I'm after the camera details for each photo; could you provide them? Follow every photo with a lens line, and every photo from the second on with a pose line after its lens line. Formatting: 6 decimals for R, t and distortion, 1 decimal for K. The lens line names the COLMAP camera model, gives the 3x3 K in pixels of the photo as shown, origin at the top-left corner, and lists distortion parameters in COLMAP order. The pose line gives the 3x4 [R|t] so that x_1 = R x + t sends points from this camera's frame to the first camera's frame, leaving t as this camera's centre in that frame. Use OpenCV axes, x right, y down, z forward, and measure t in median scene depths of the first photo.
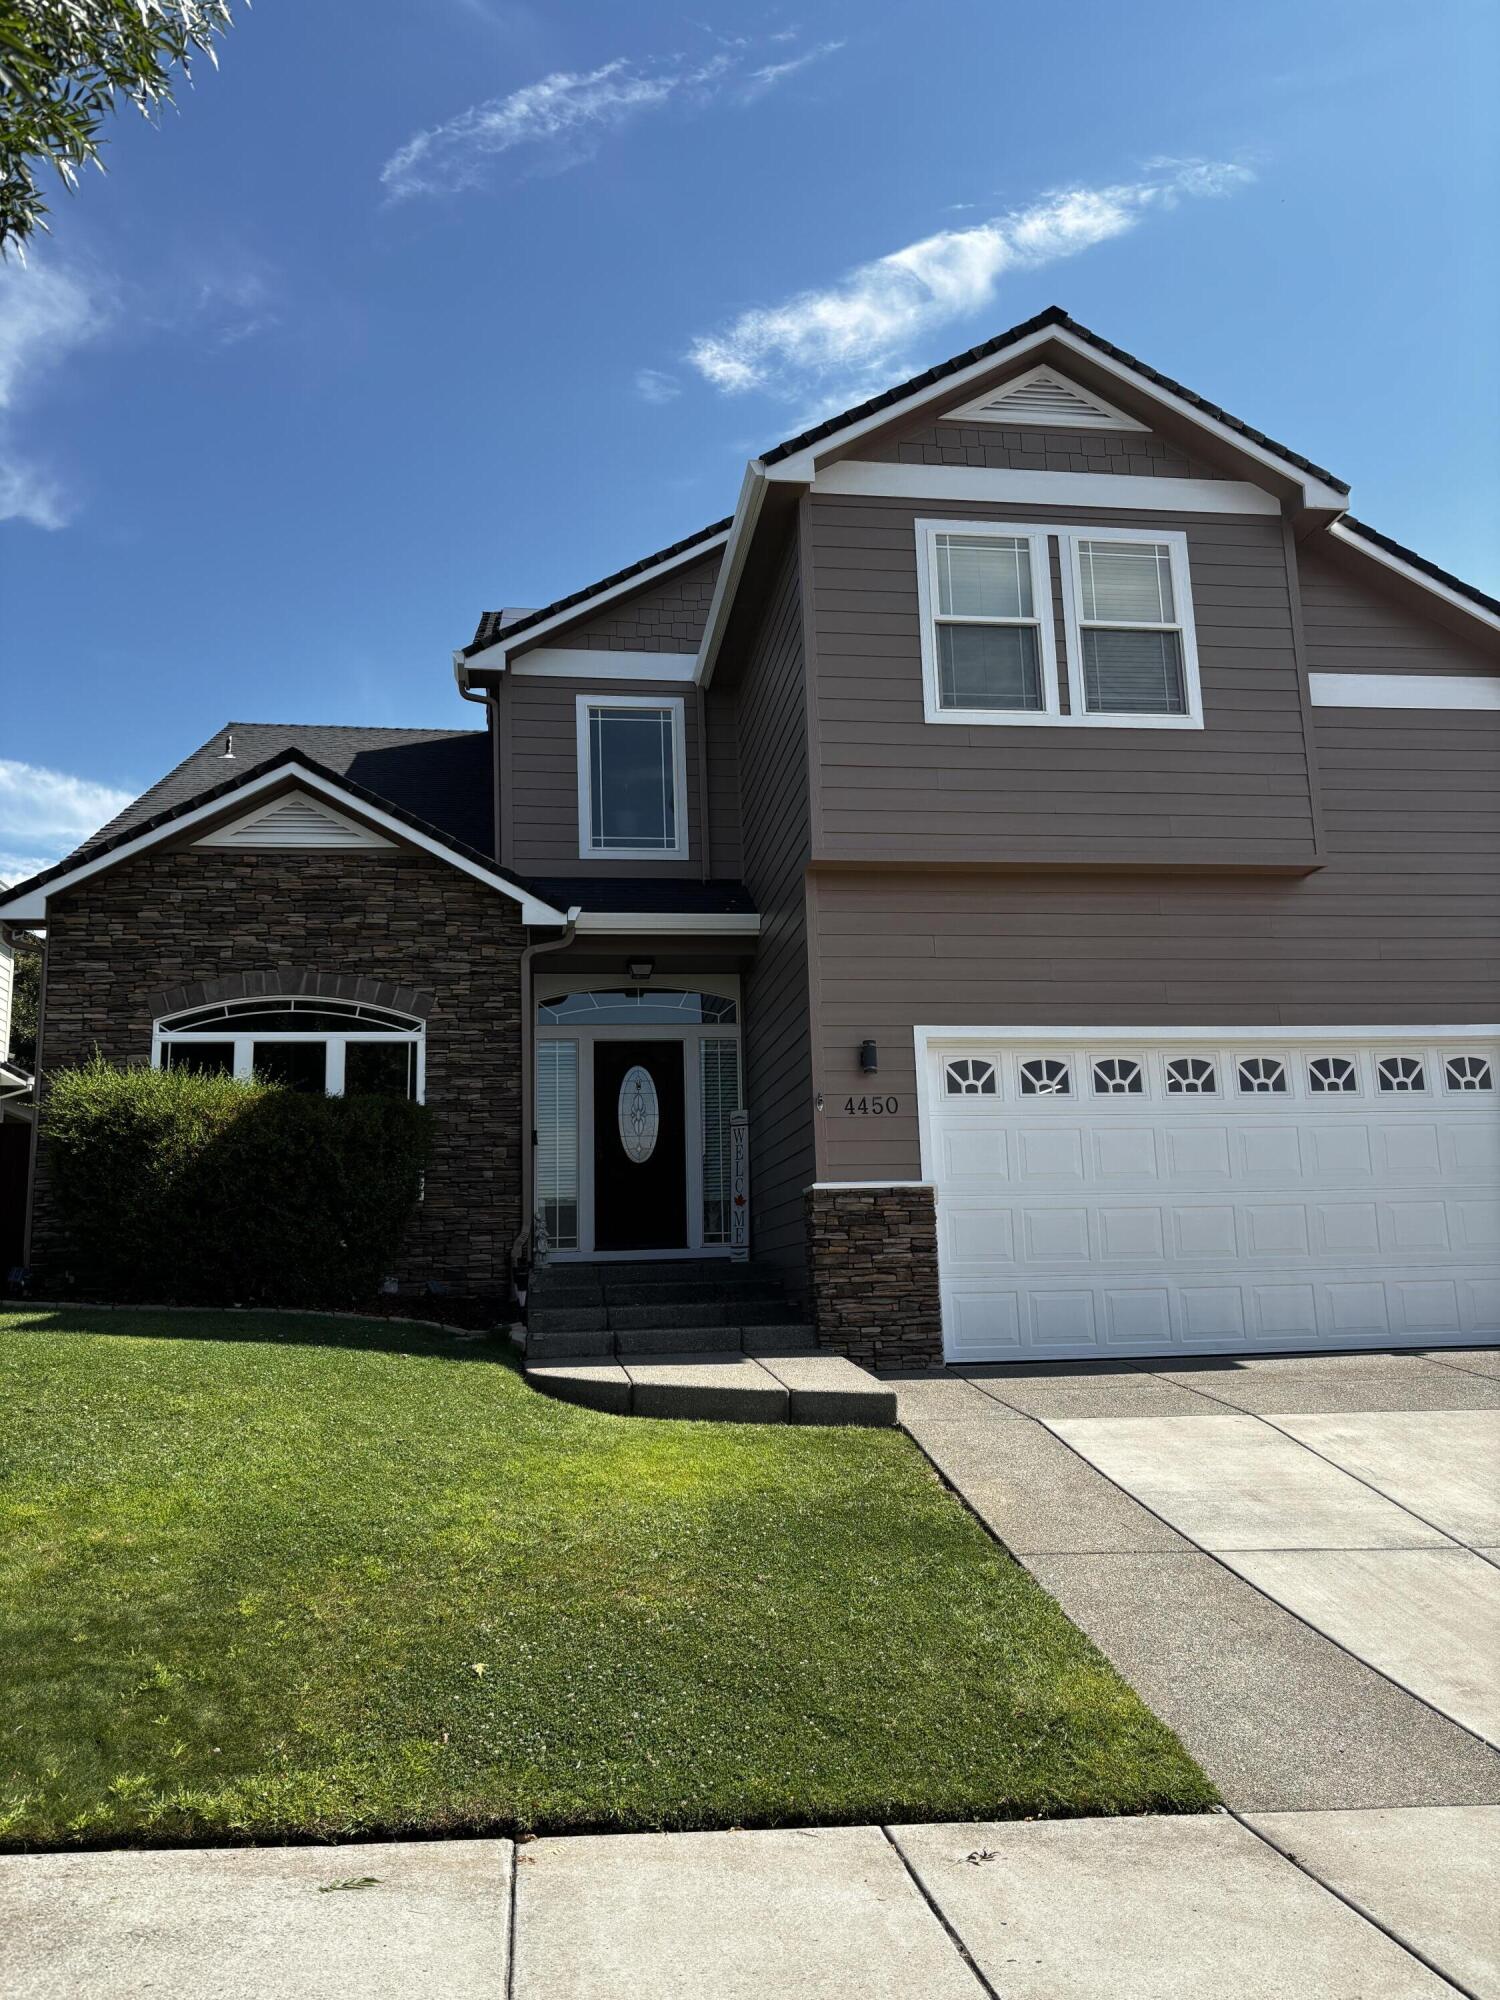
lens RADIAL K [[1488.8, 0, 750.0], [0, 1488.8, 1000.0], [0, 0, 1]] dist [0.204641, 0.000046]
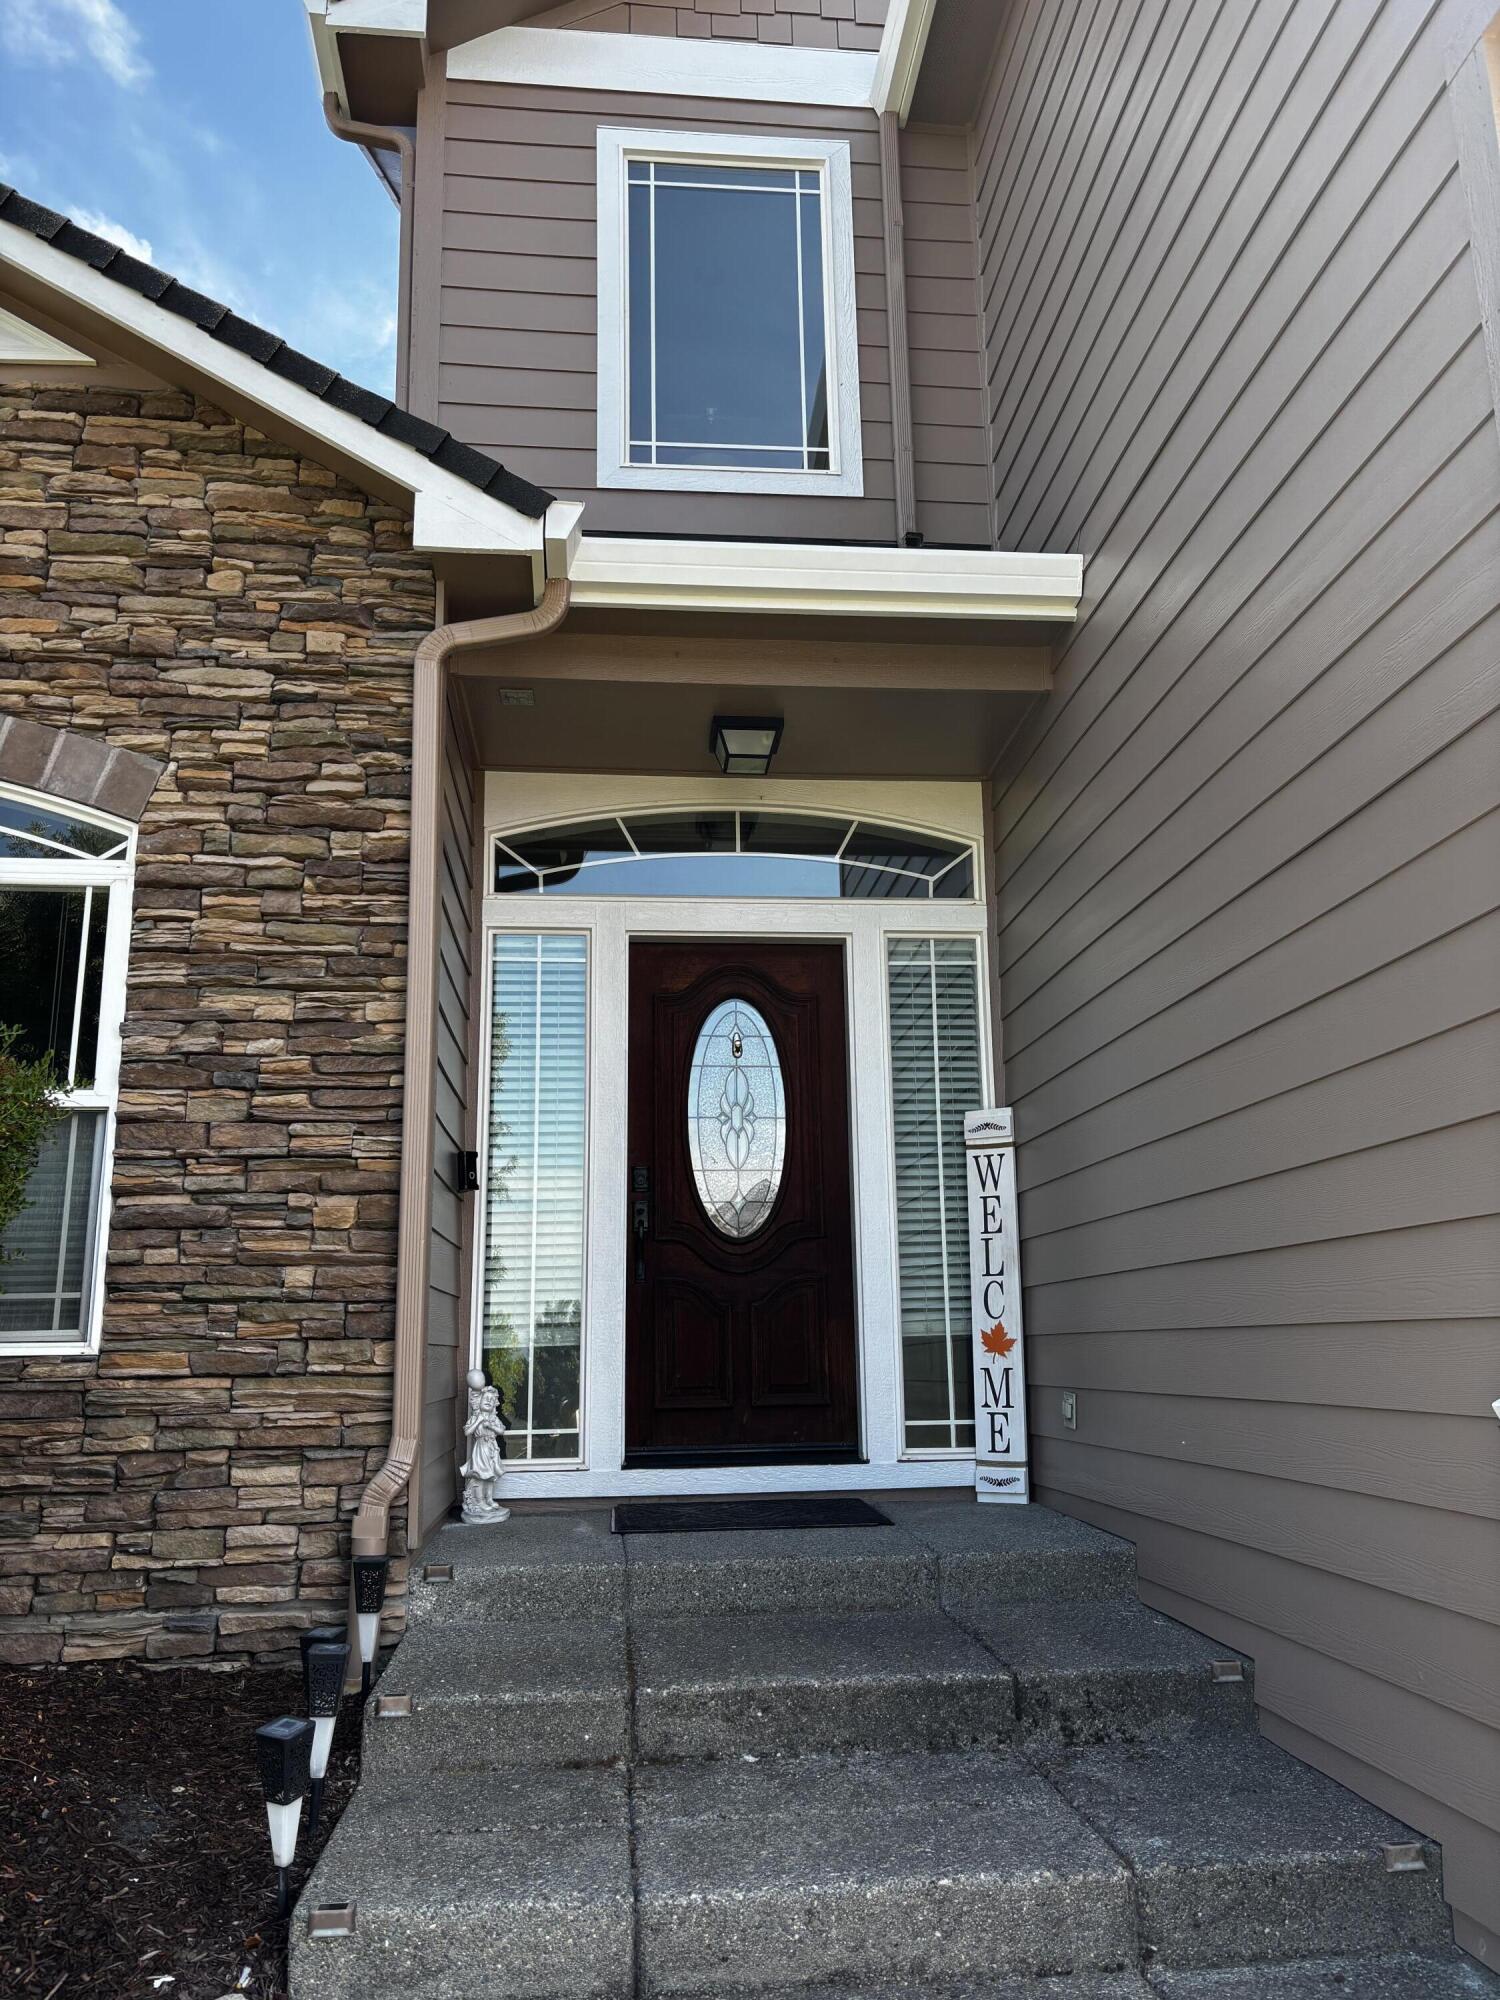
lens RADIAL K [[1505.4, 0, 750.0], [0, 1505.4, 1000.0], [0, 0, 1]] dist [0.055740, 0.000475]
pose [[0.998824, 0.005672, -0.048143, -0.056671], [-0.006916, 0.999645, -0.025727, 0.060844], [0.047980, 0.026030, 0.998509, 0.648386]]
